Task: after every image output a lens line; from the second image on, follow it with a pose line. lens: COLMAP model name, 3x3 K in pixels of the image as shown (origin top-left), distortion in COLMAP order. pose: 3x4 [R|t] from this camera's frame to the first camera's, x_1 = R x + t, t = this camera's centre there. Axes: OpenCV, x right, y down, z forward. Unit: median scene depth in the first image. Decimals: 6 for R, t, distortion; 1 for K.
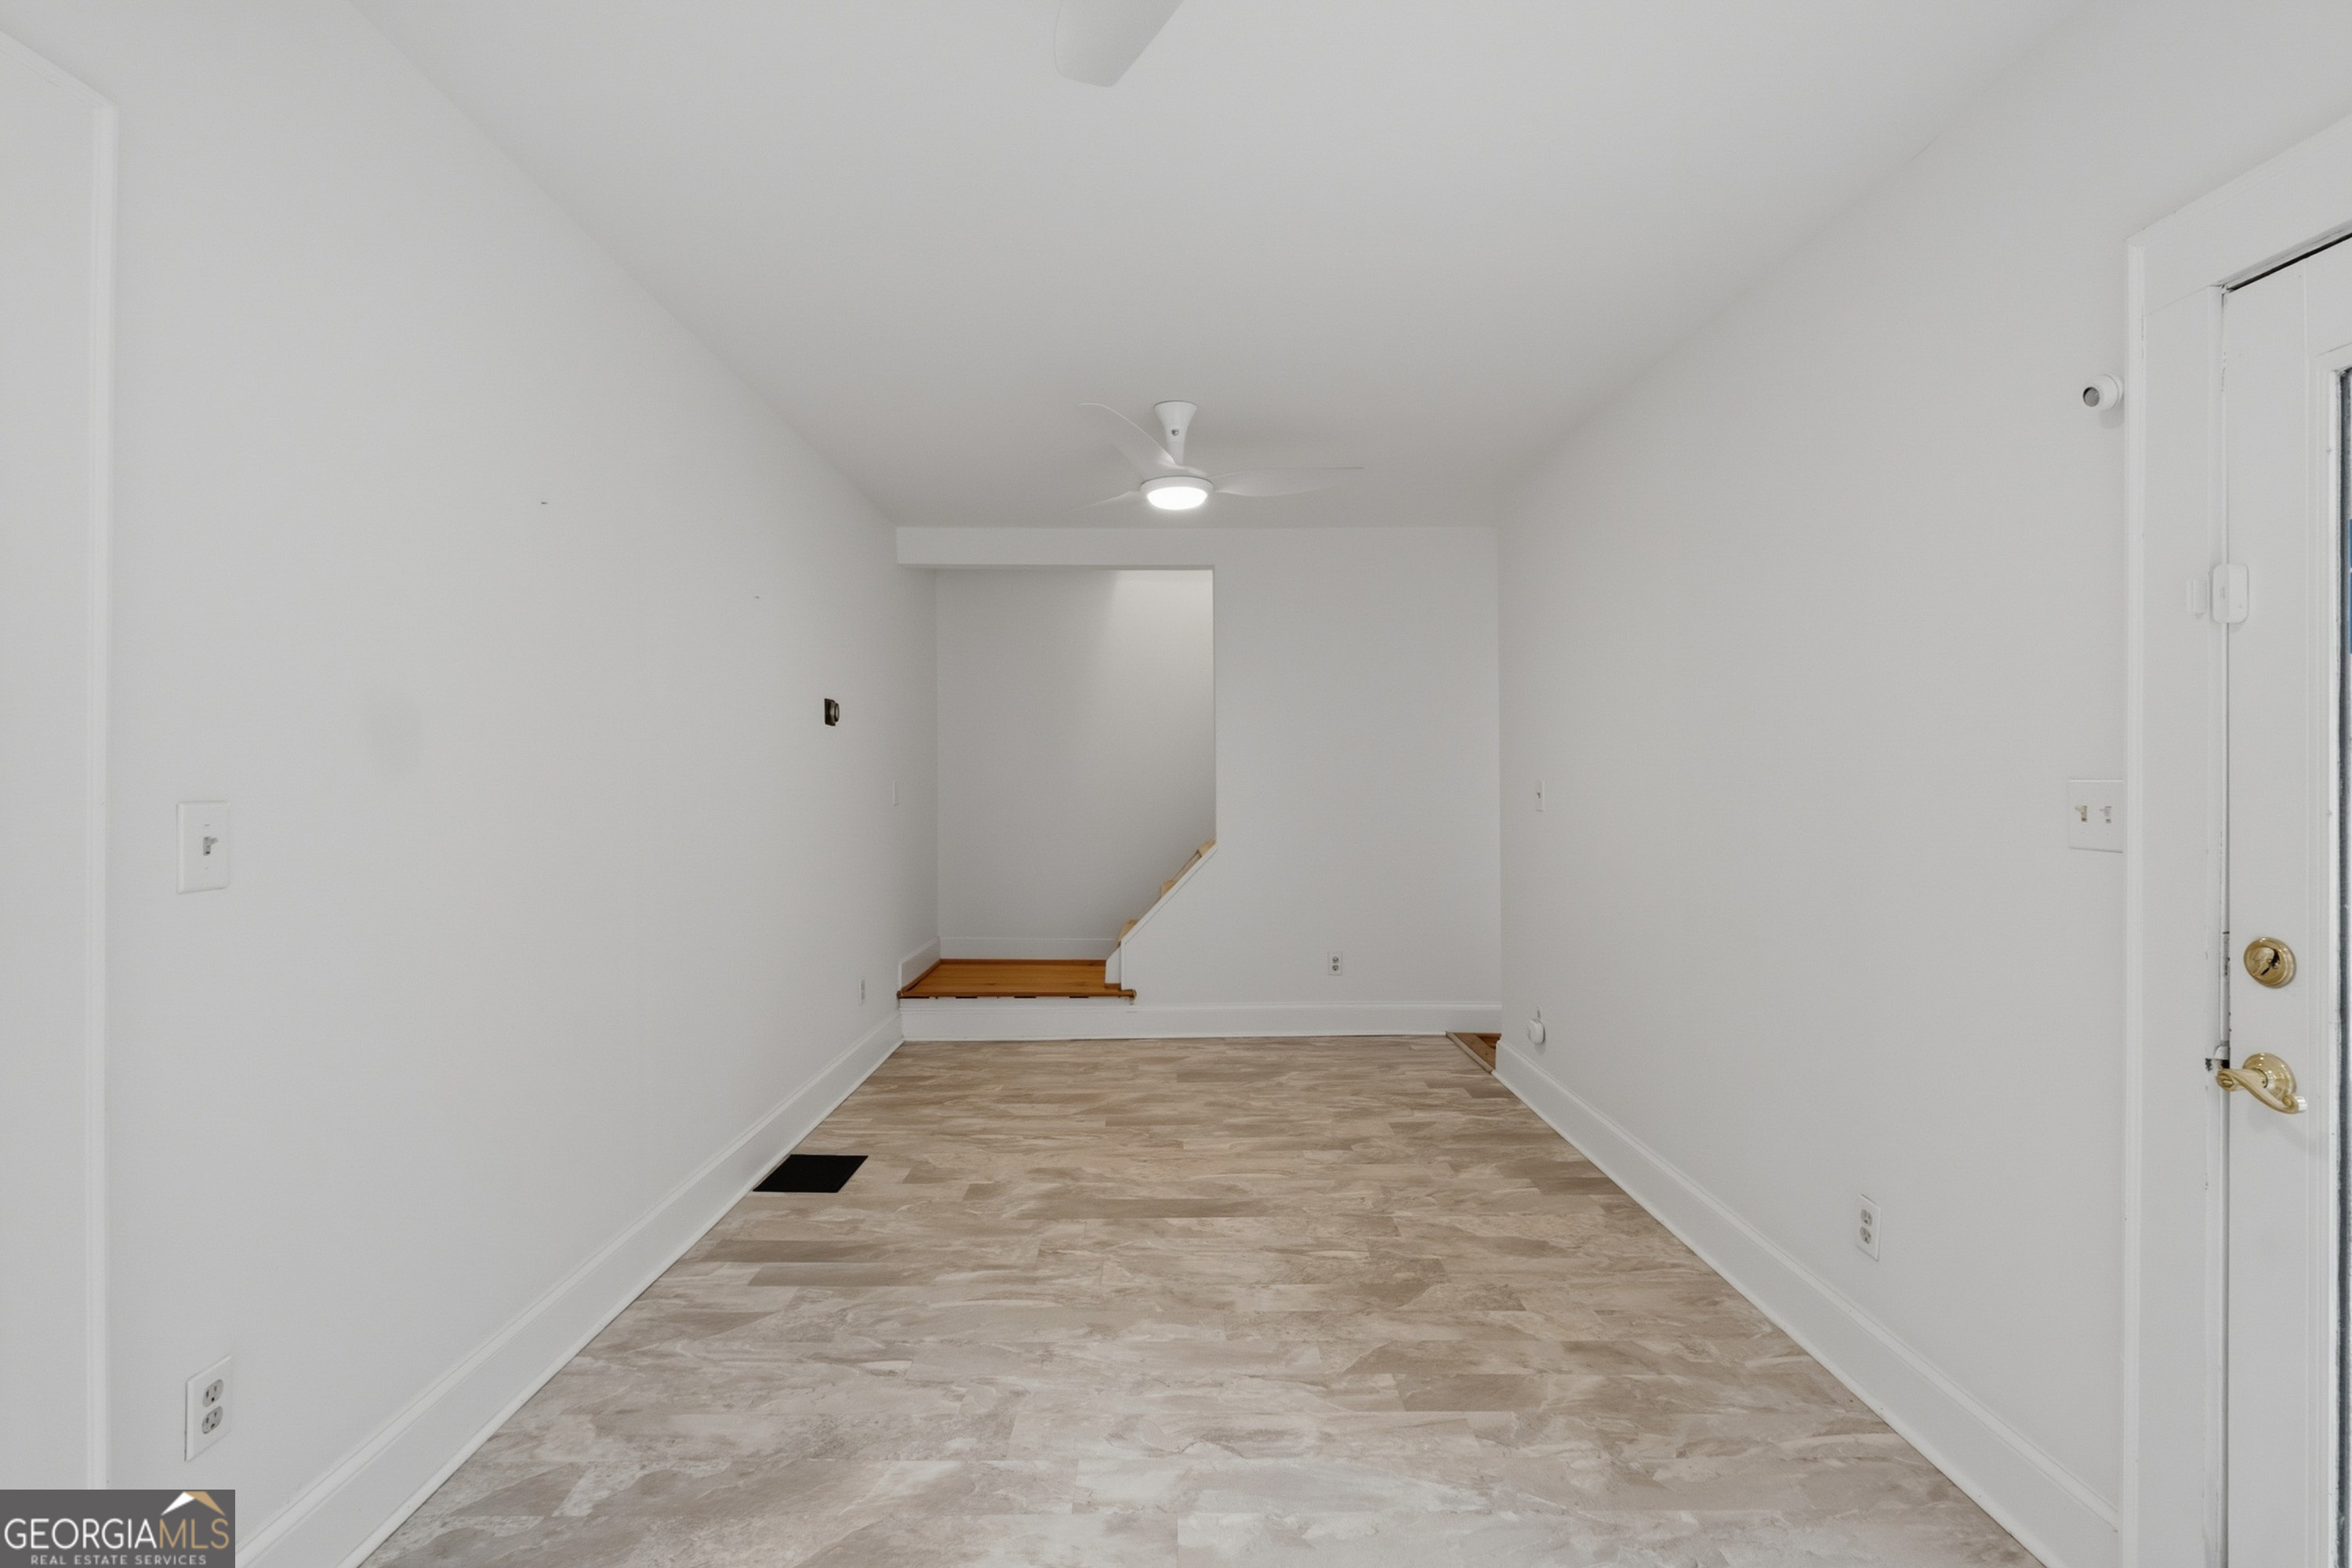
lens RADIAL K [[1066.8, 0, 1177.4], [0, 1066.8, 784.1], [0, 0, 1]] dist [0.000189, -0.000176]
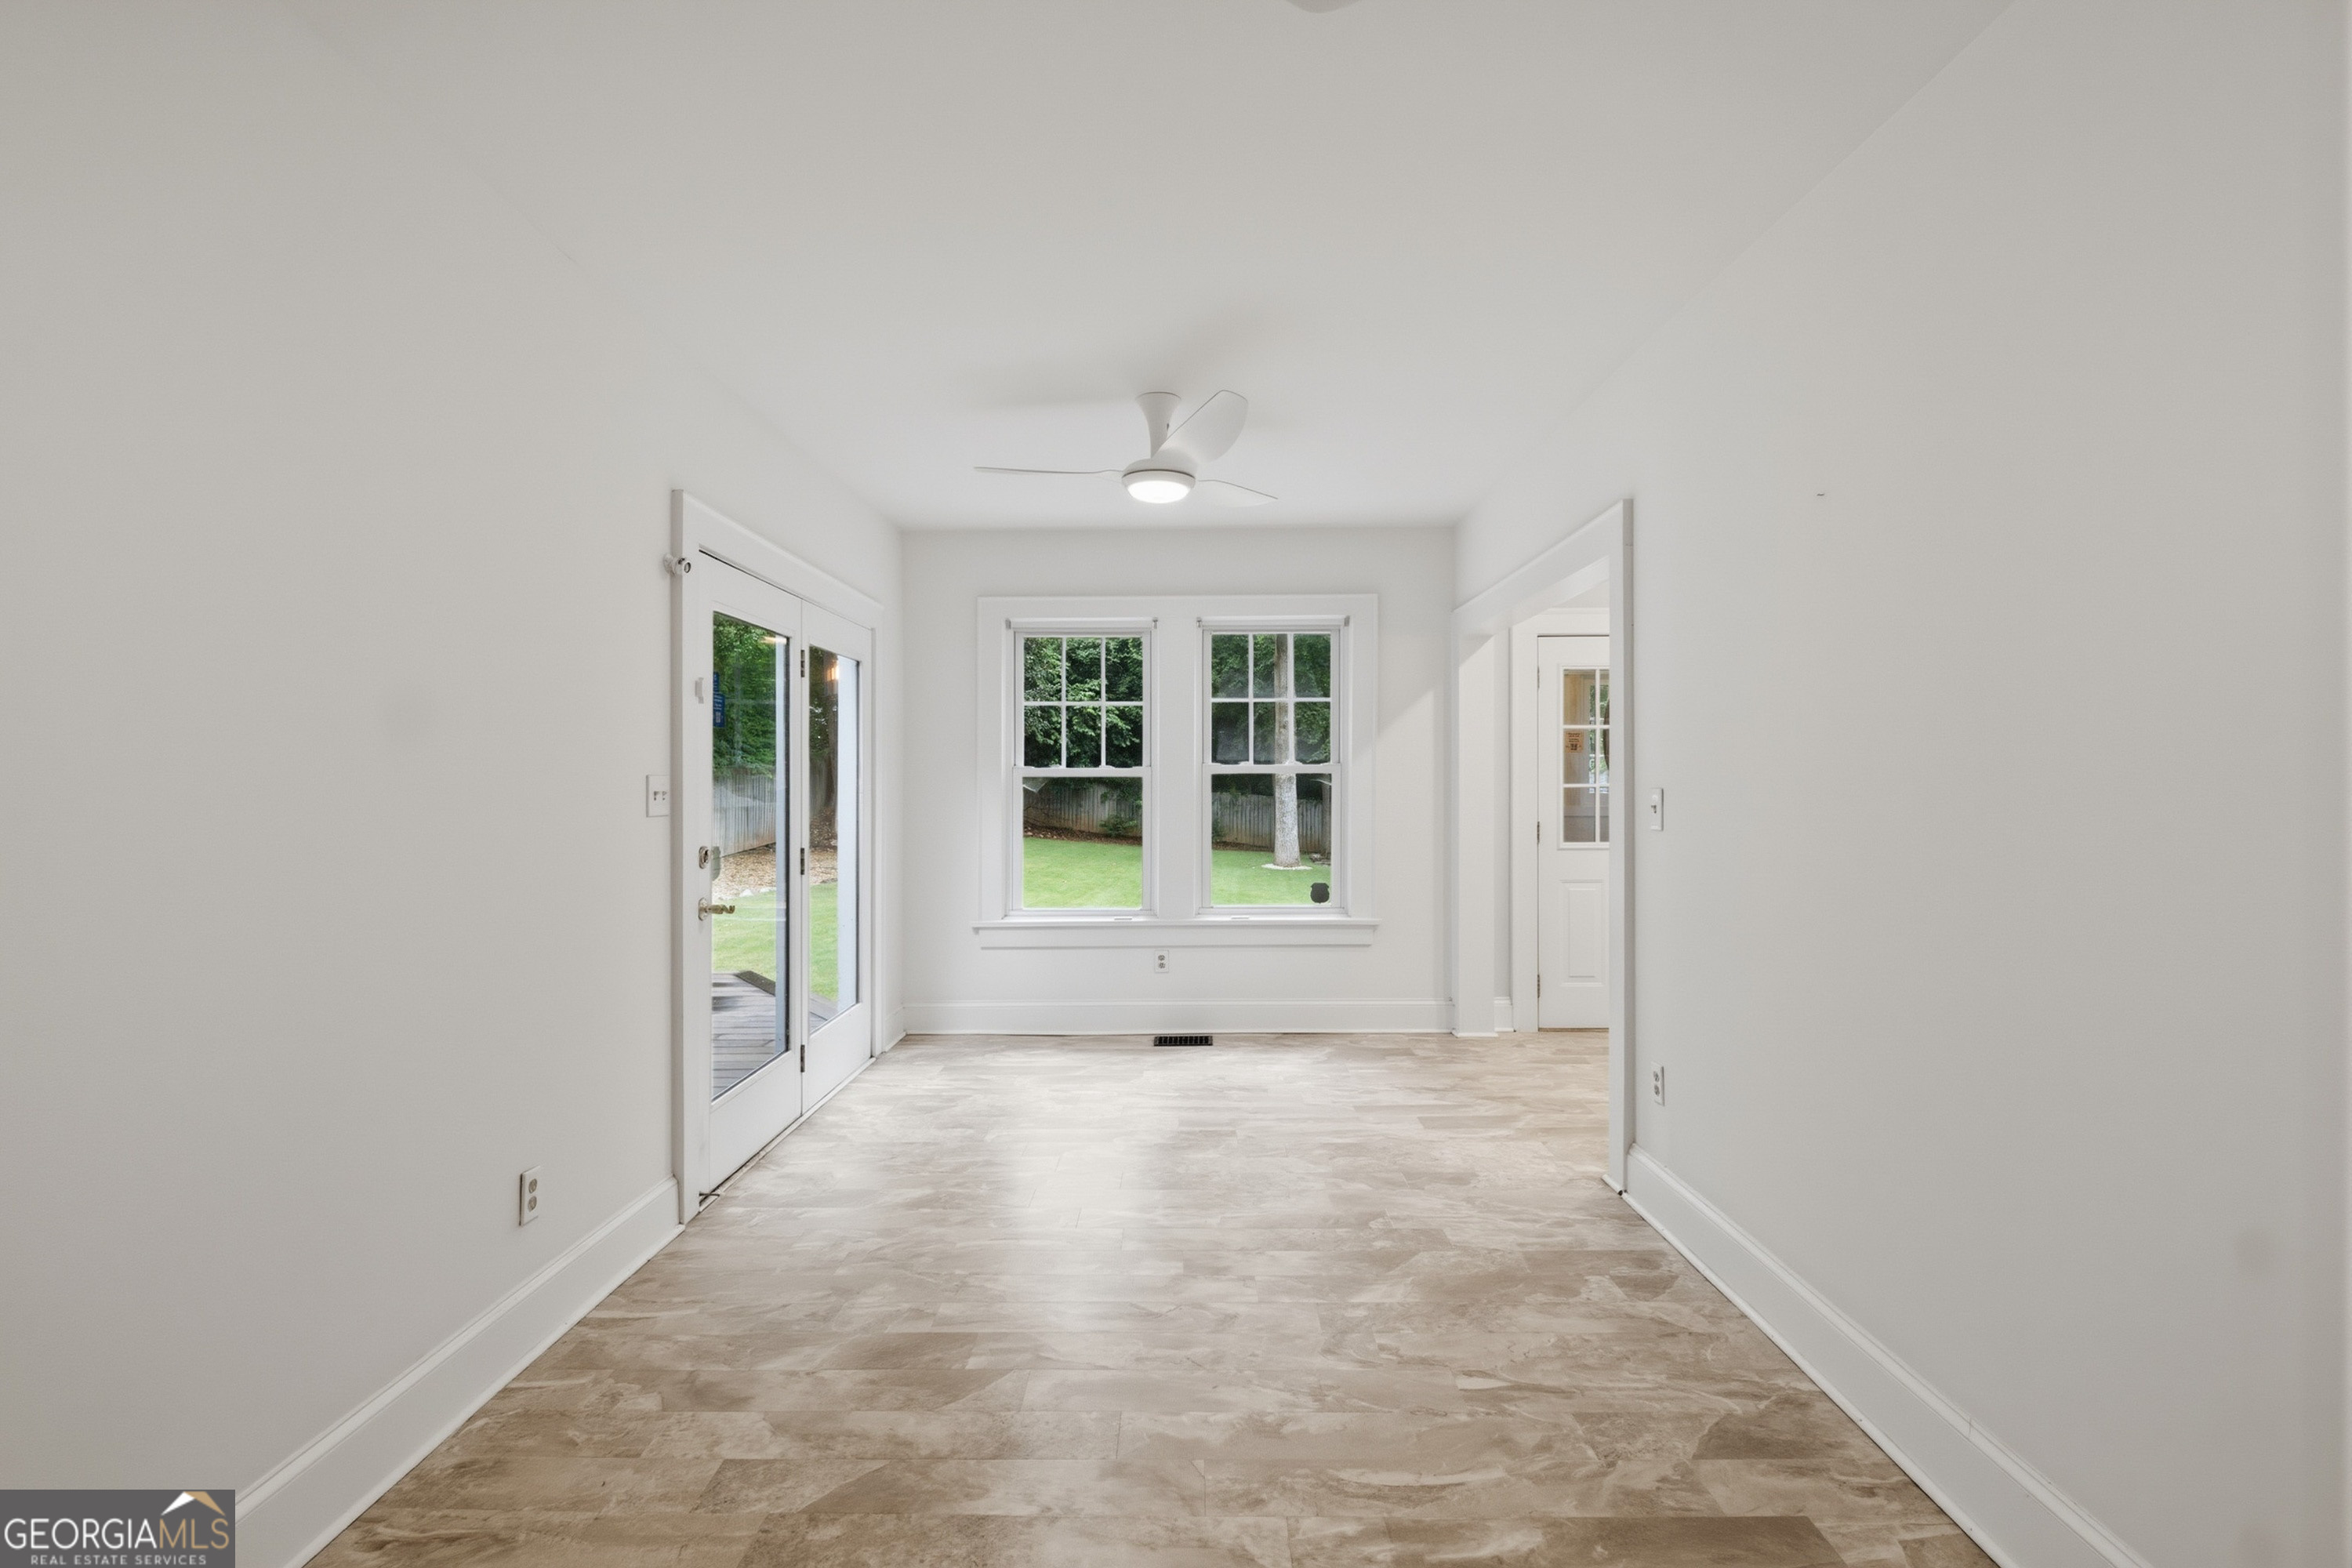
lens RADIAL K [[1066.8, 0, 1185.0], [0, 1066.8, 778.9], [0, 0, 1]] dist [0.000189, -0.000176]
pose [[-0.999880, 0.000192, 0.015481, -0.020967], [0.000201, 1.000000, 0.000546, -0.000832], [-0.015481, 0.000549, -0.999880, 1.969740]]
